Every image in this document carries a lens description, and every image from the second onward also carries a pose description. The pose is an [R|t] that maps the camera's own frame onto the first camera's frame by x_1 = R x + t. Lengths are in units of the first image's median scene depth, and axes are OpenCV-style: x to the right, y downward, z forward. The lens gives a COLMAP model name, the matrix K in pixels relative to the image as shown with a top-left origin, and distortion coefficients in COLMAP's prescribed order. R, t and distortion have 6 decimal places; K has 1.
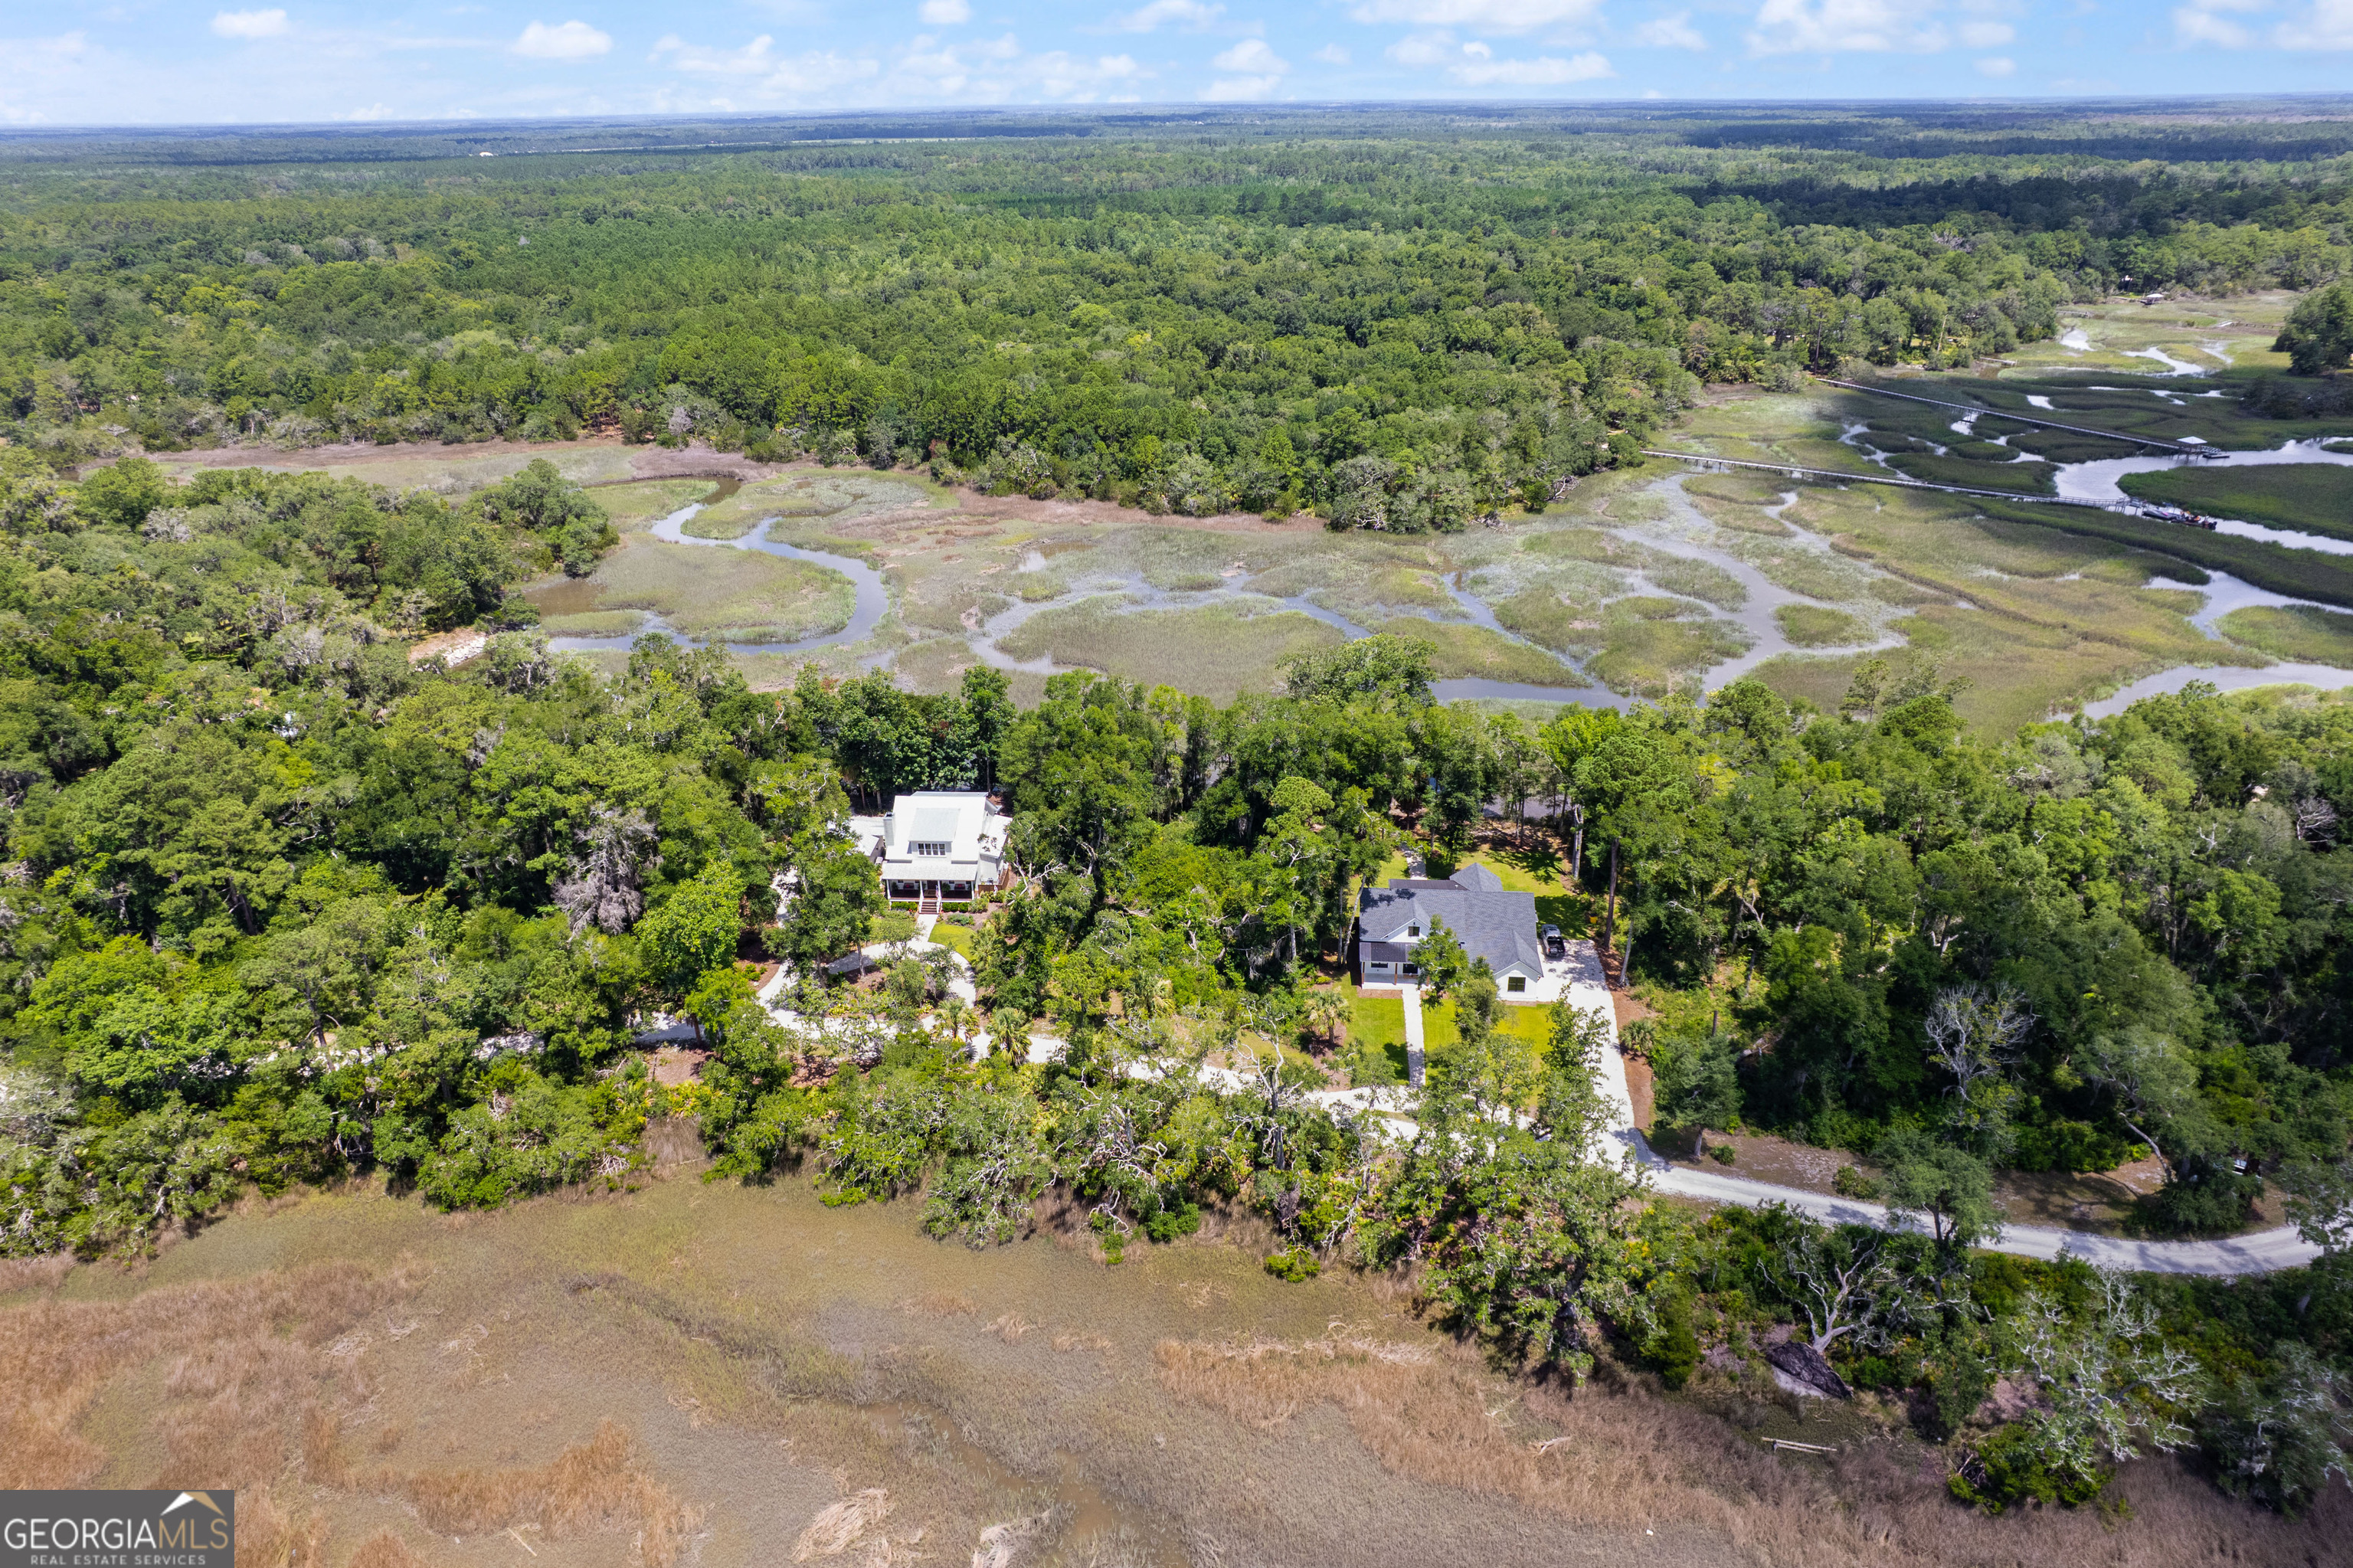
lens RADIAL K [[1519.5, 0, 1212.2], [0, 1519.5, 768.7], [0, 0, 1]] dist [-0.076269, 0.060614]
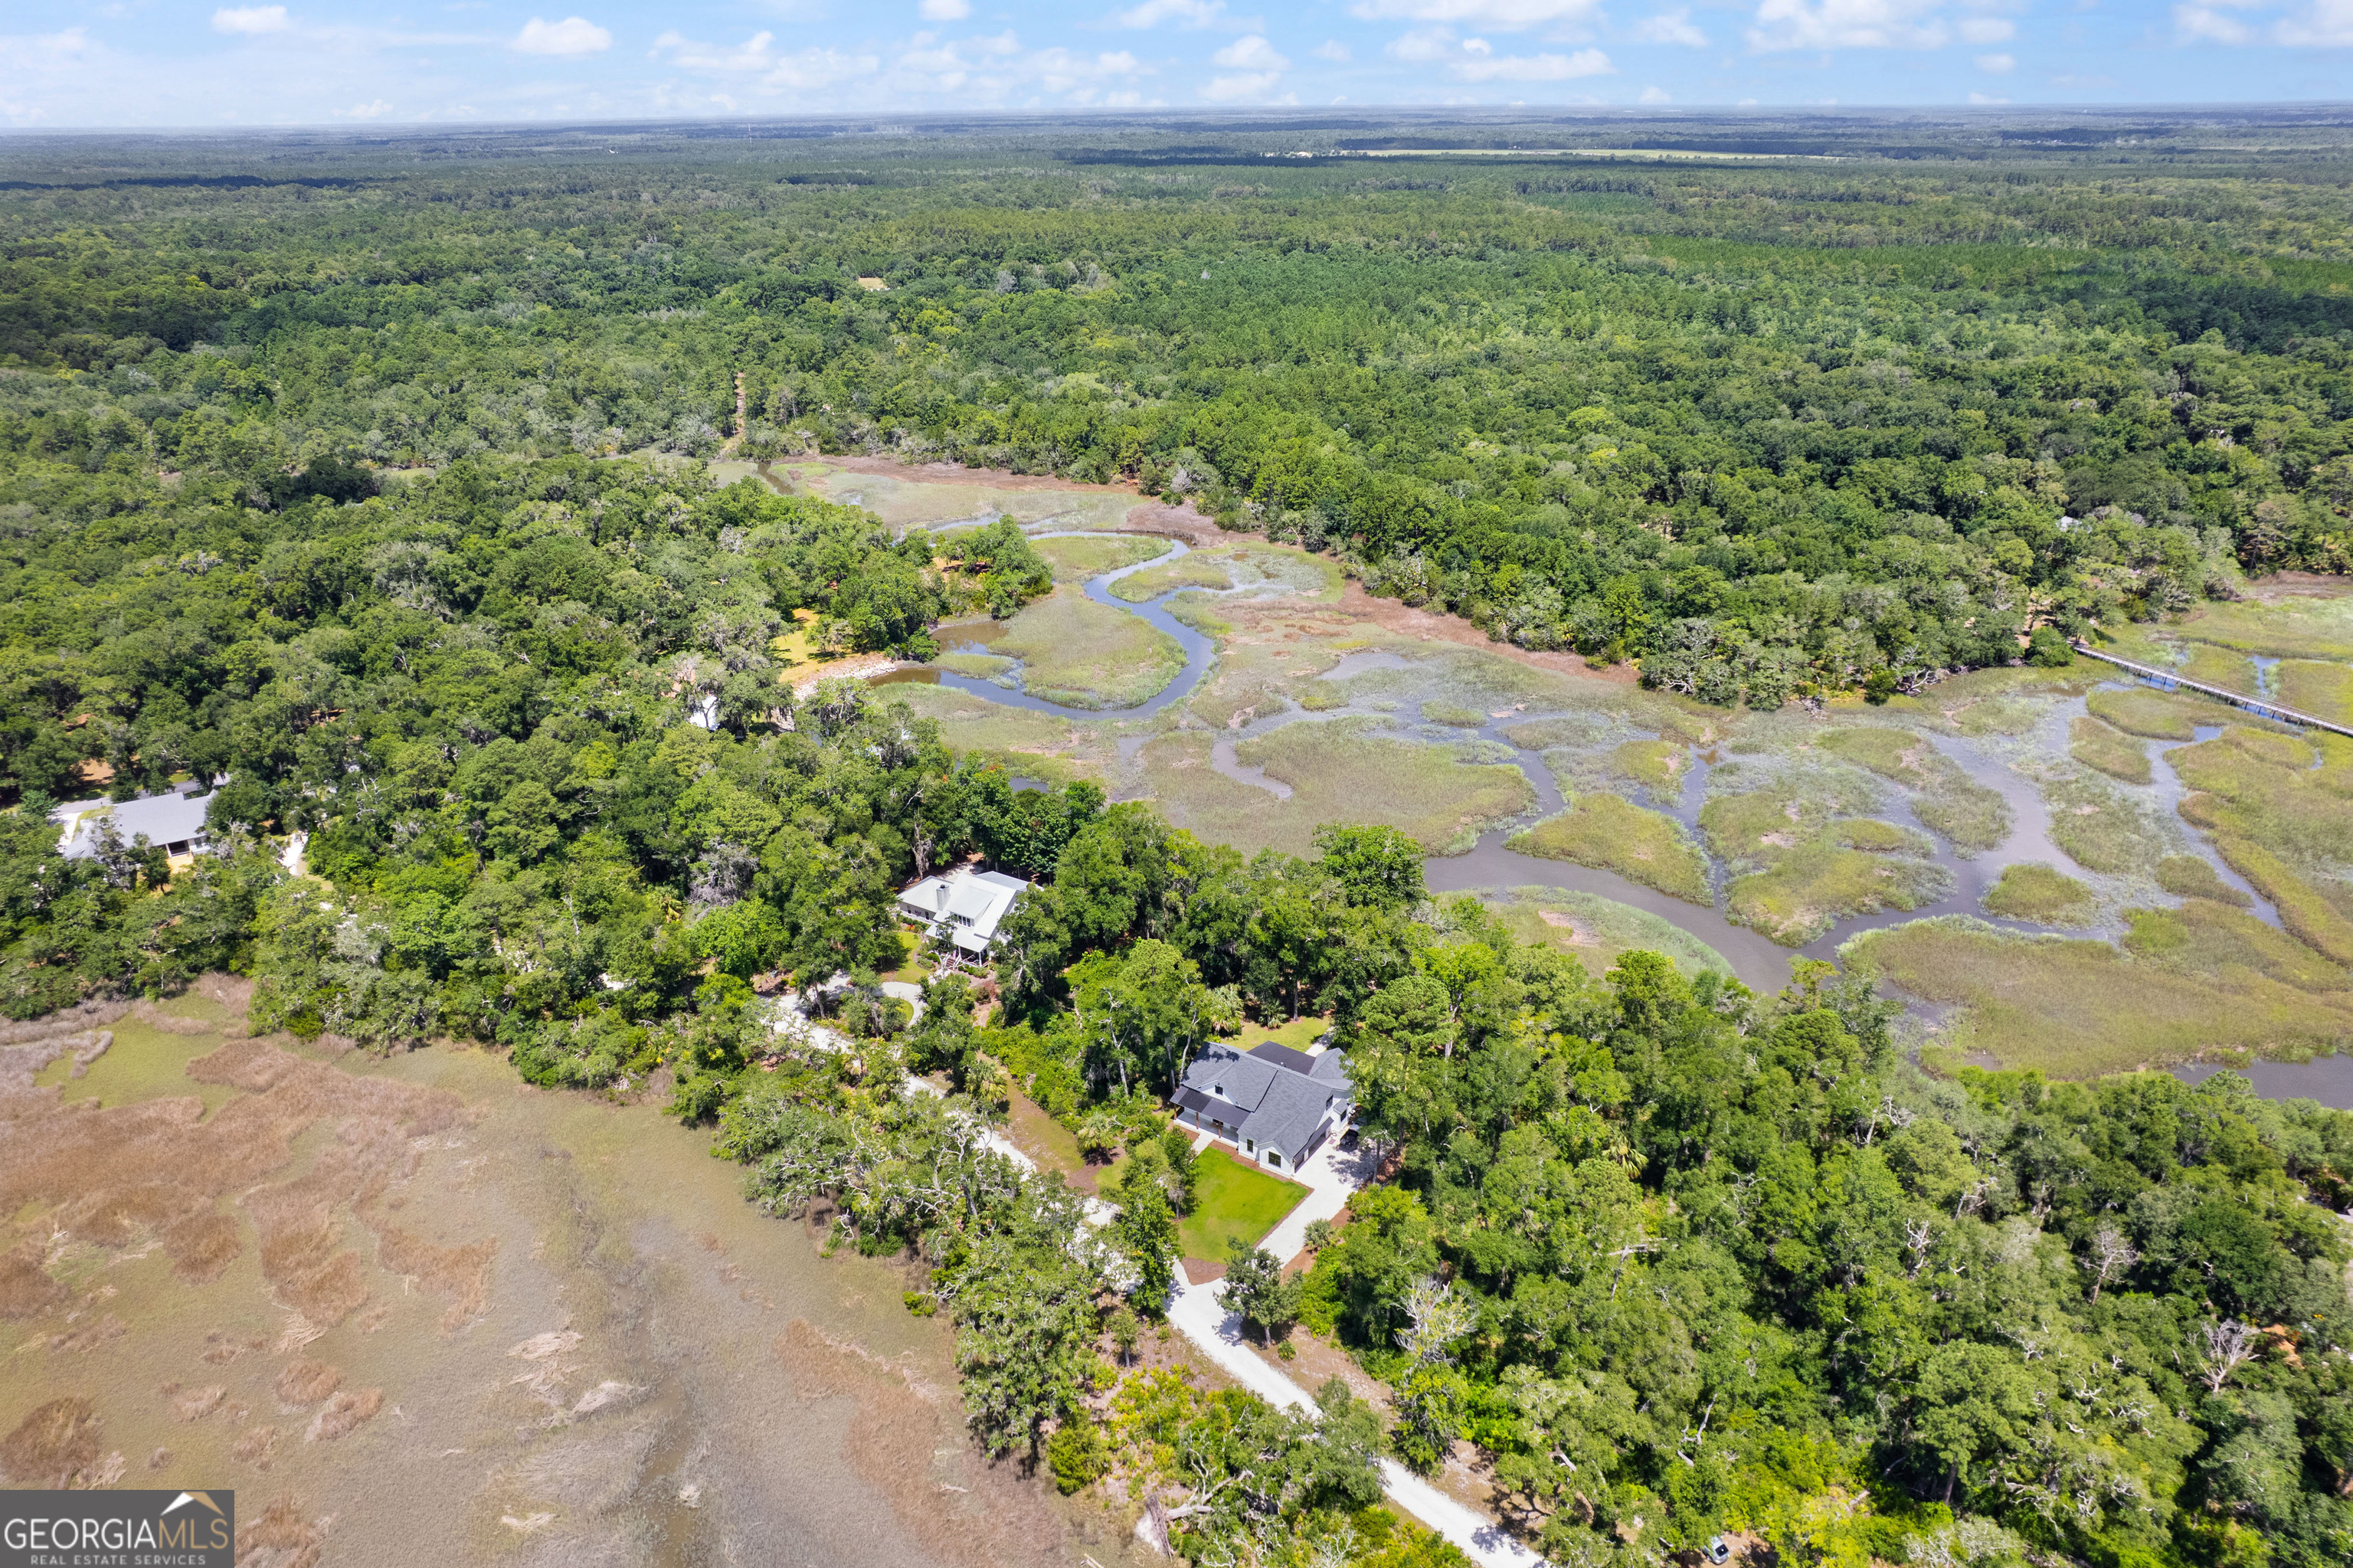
lens RADIAL K [[1519.5, 0, 1212.2], [0, 1519.5, 768.7], [0, 0, 1]] dist [-0.076269, 0.060614]
pose [[0.878850, 0.200607, -0.432874, 0.262409], [-0.201072, 0.978531, 0.045252, -0.085916], [0.432658, 0.047269, 0.900318, -0.041003]]
